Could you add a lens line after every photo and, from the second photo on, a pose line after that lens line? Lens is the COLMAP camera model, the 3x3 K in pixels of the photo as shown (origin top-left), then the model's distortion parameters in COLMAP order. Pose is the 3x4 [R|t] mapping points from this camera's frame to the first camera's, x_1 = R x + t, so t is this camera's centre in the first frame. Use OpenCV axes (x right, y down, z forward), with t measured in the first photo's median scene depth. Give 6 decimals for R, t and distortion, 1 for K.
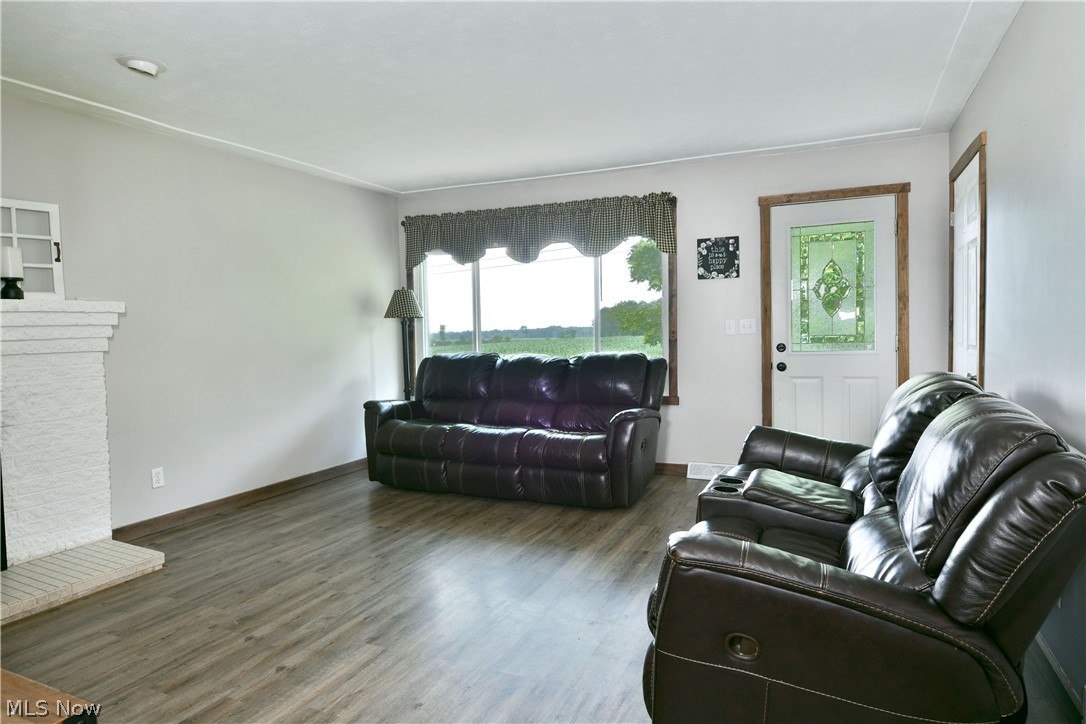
lens RADIAL K [[665.6, 0, 535.2], [0, 665.6, 355.4], [0, 0, 1]] dist [-0.011679, -0.005422]
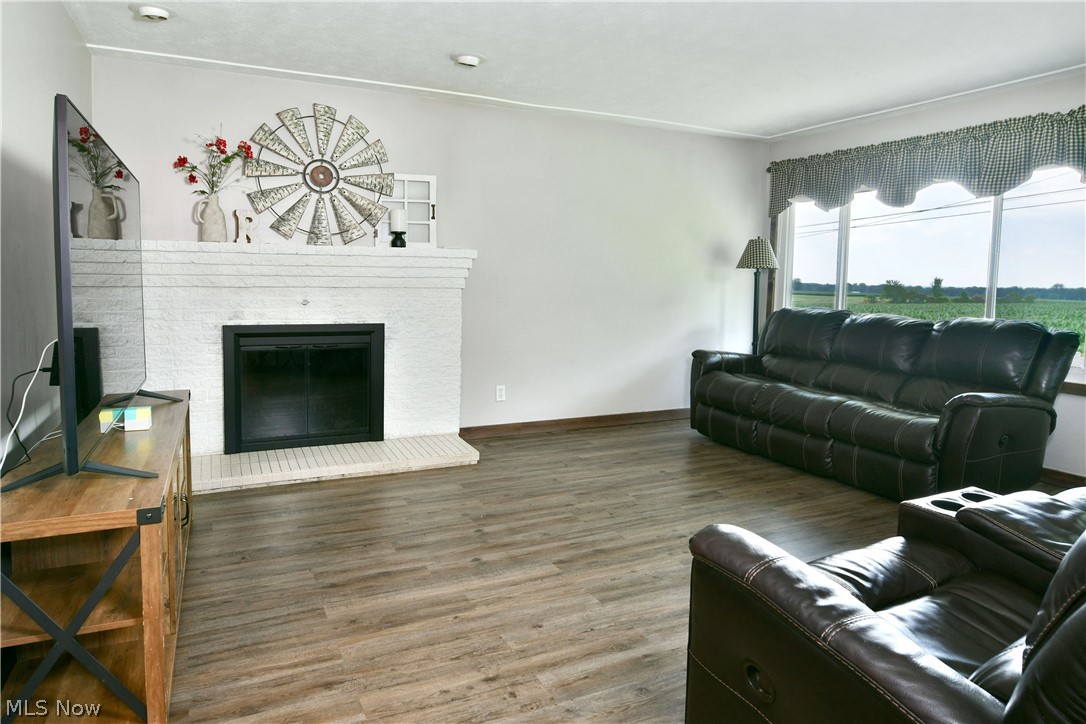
lens RADIAL K [[665.6, 0, 536.7], [0, 665.6, 315.8], [0, 0, 1]] dist [-0.011679, -0.005422]
pose [[0.773683, 0.067495, -0.629968, 0.258772], [-0.056874, 0.997694, 0.037045, -0.008384], [0.631015, 0.007168, 0.775737, 0.086582]]
